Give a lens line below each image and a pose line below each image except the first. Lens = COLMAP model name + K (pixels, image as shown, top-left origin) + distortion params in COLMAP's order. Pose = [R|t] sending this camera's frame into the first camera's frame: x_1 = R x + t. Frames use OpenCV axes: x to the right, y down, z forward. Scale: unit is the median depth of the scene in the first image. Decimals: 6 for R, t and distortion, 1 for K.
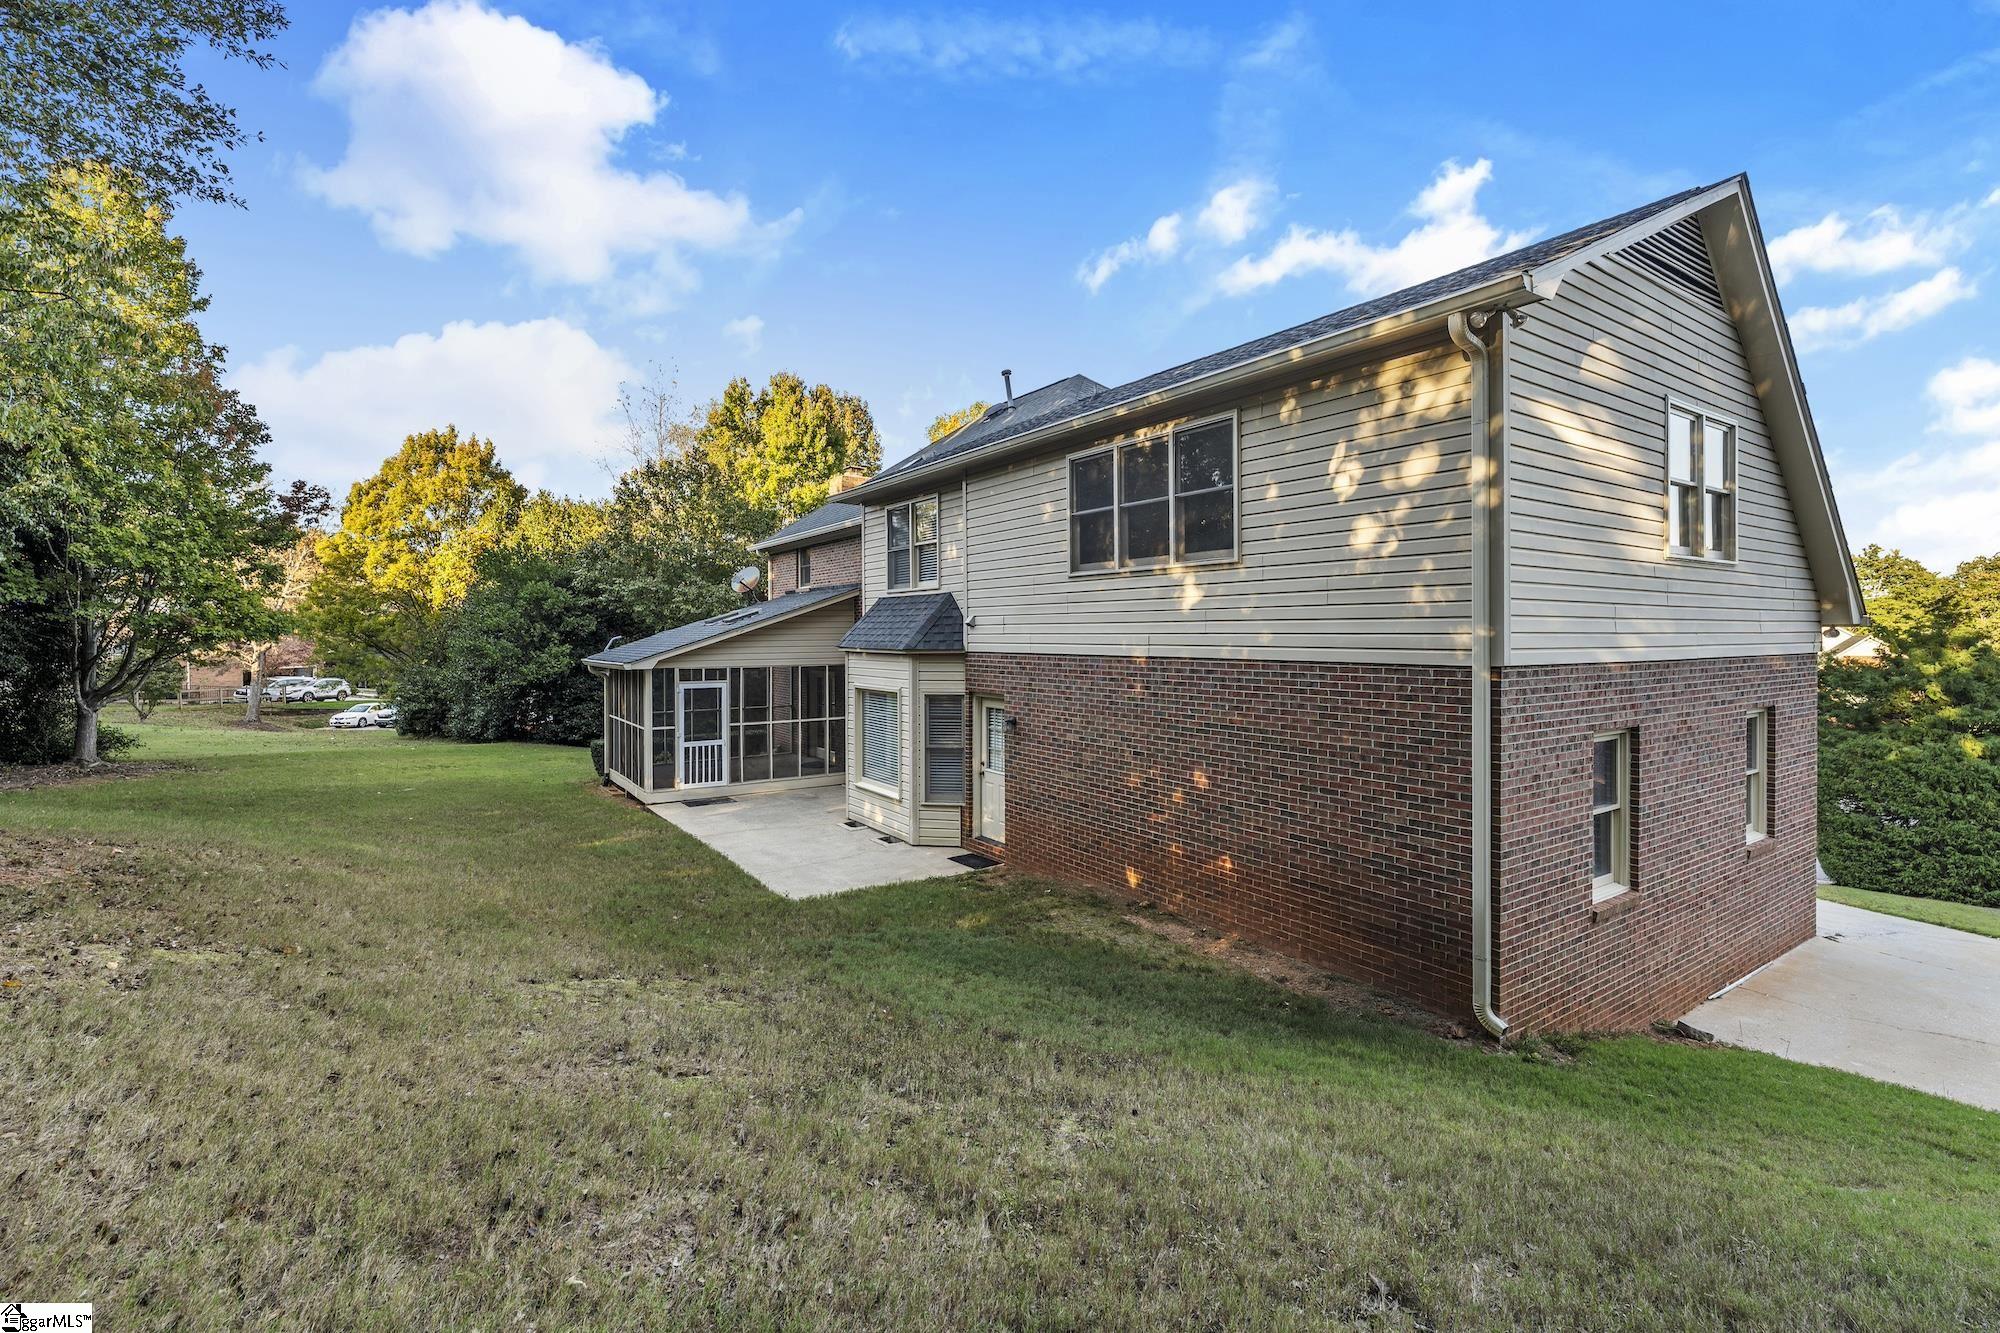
lens RADIAL K [[874.3, 0, 1003.3], [0, 874.3, 647.9], [0, 0, 1]] dist [-0.001197, -0.001025]
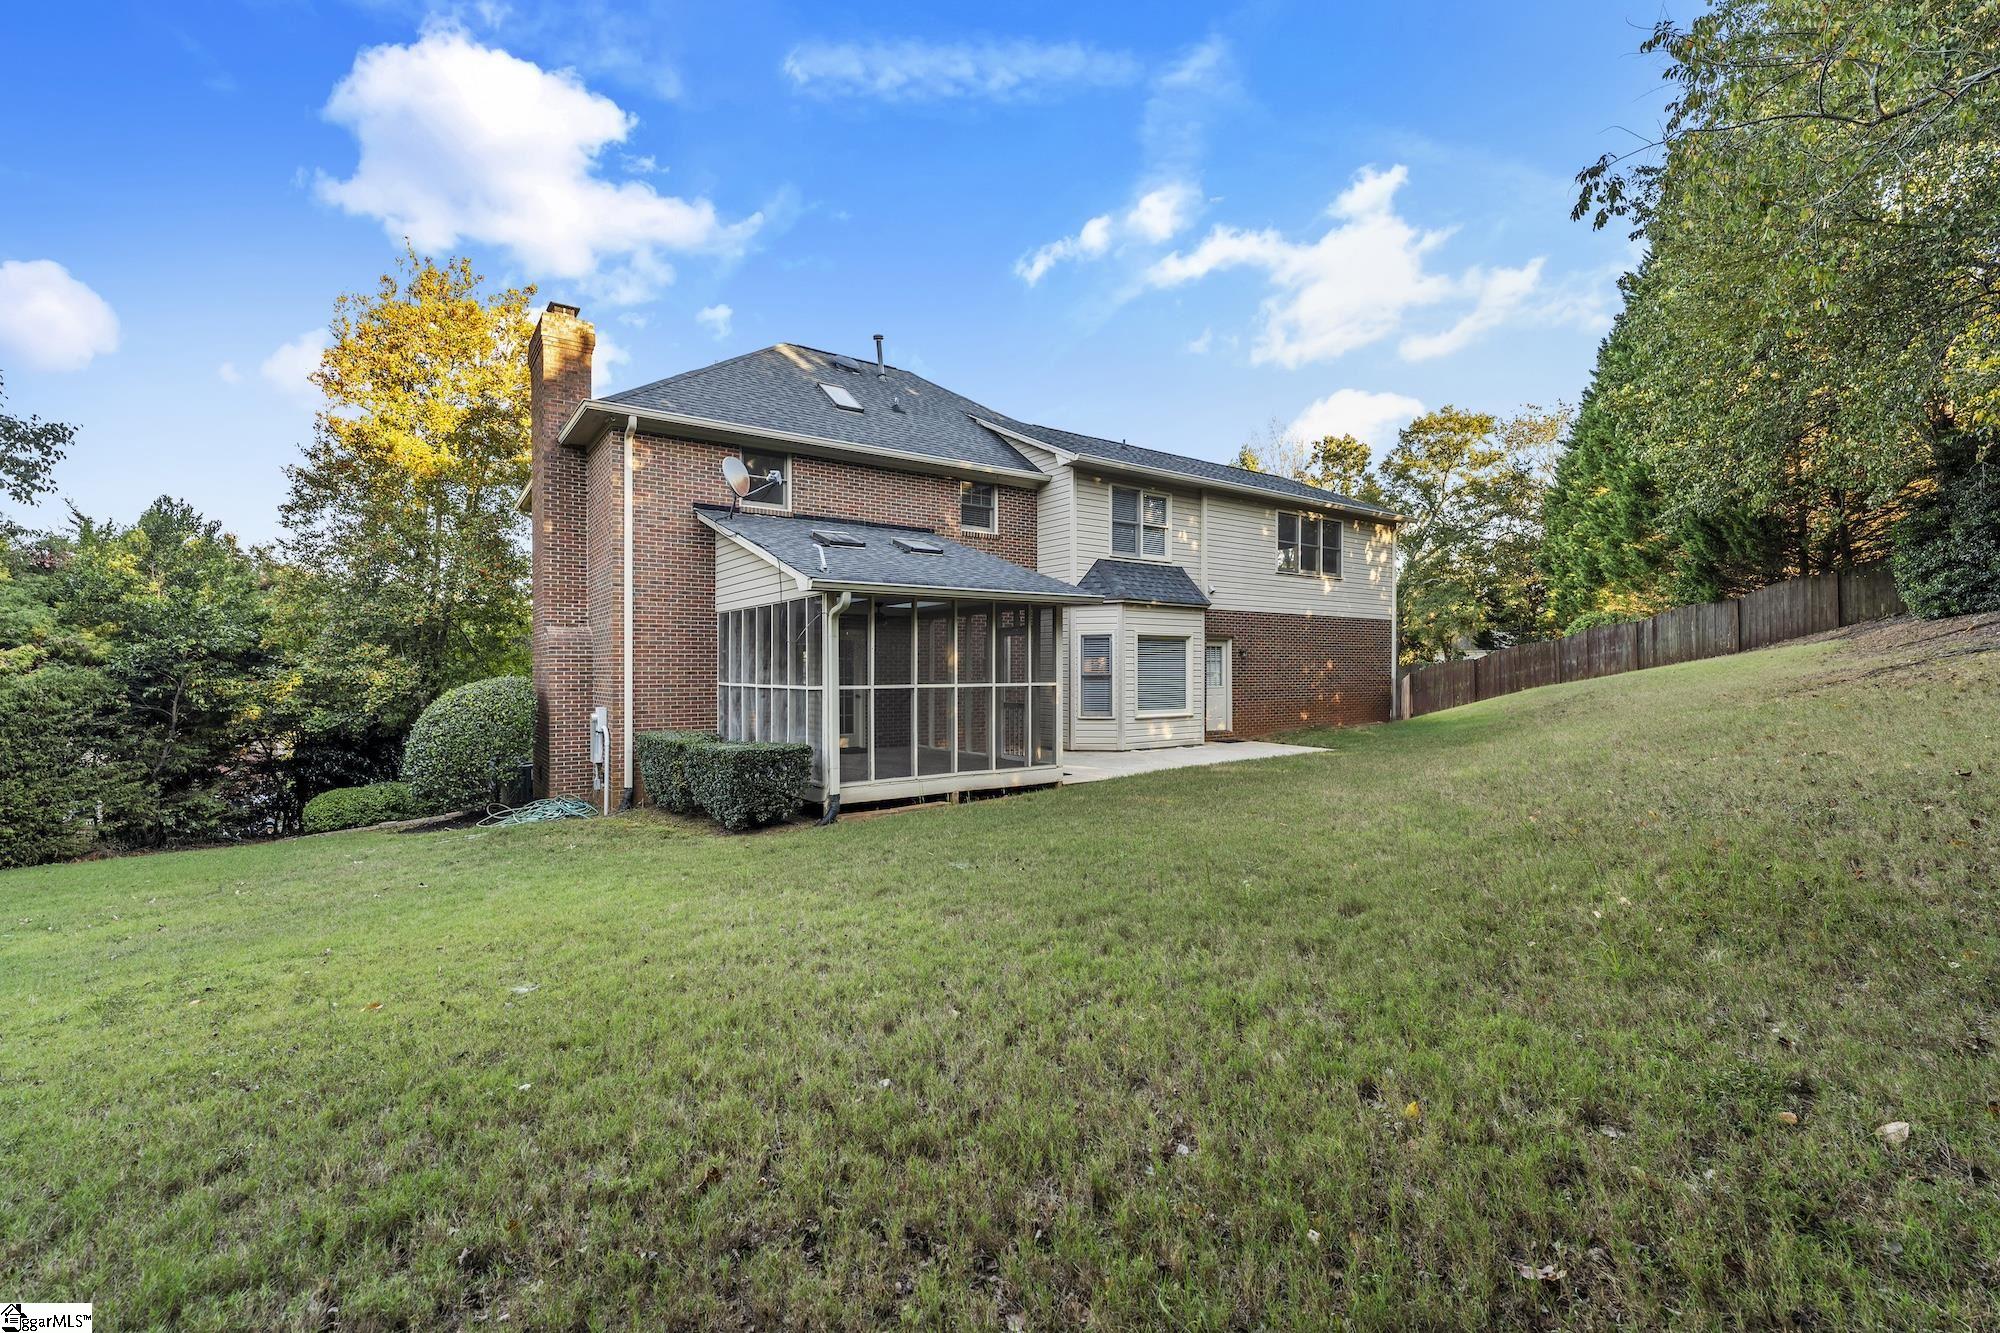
lens RADIAL K [[874.3, 0, 1007.5], [0, 874.3, 669.5], [0, 0, 1]] dist [-0.001197, -0.001025]
pose [[-0.018159, 0.003093, 0.999830, -2.083192], [0.019158, 0.999813, -0.002745, 0.143706], [-0.999652, 0.019105, -0.018214, 1.853889]]
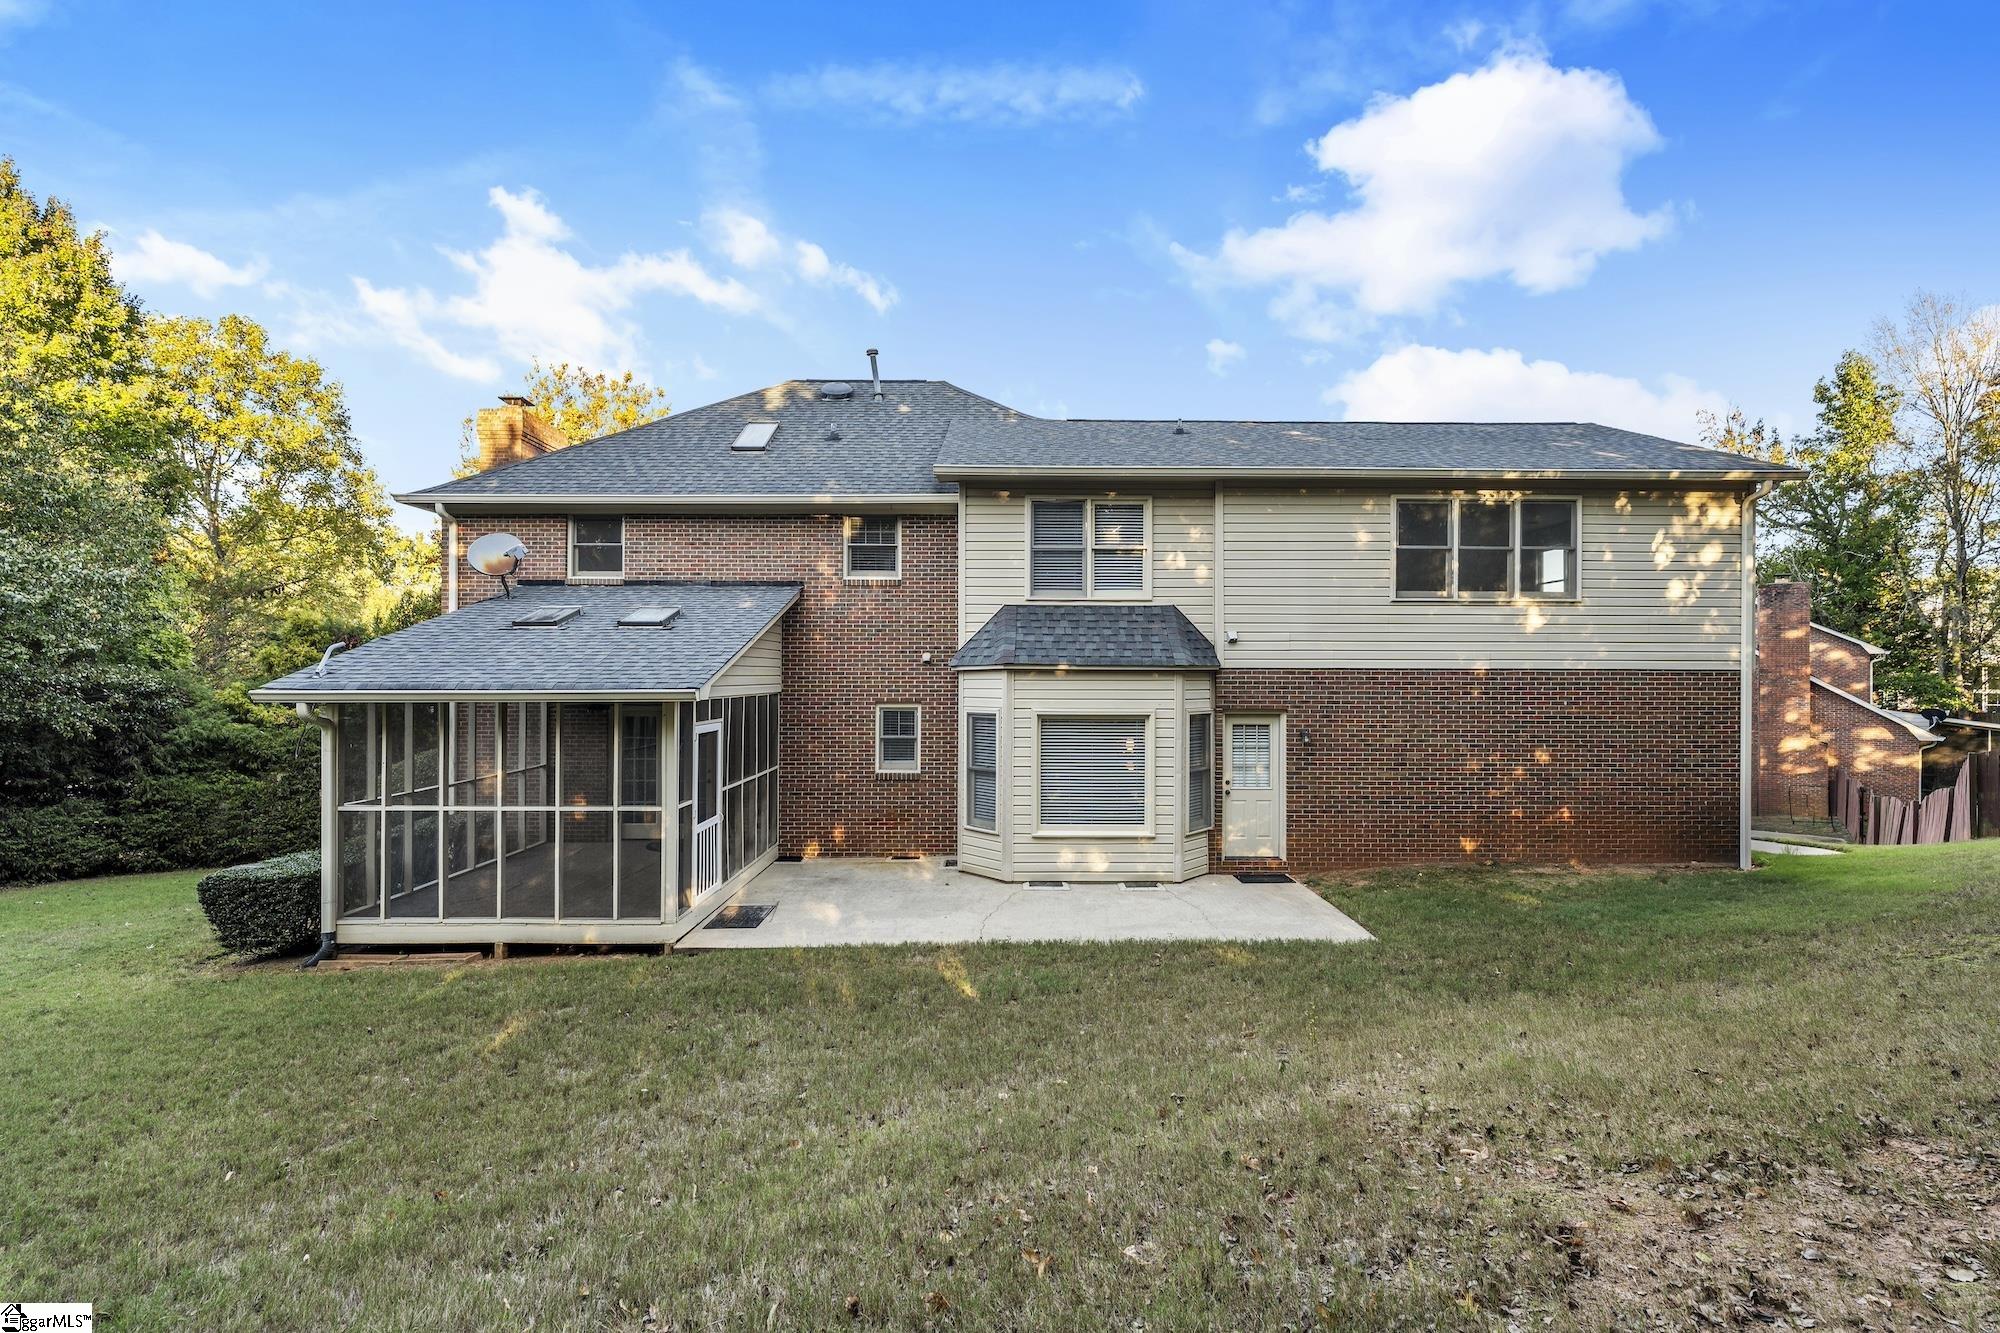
lens RADIAL K [[874.3, 0, 996.7], [0, 874.3, 672.3], [0, 0, 1]] dist [-0.001197, -0.001025]
pose [[0.572669, 0.006968, 0.819757, -1.321962], [0.008909, 0.999852, -0.014722, 0.028375], [-0.819738, 0.015734, 0.572523, 0.876588]]
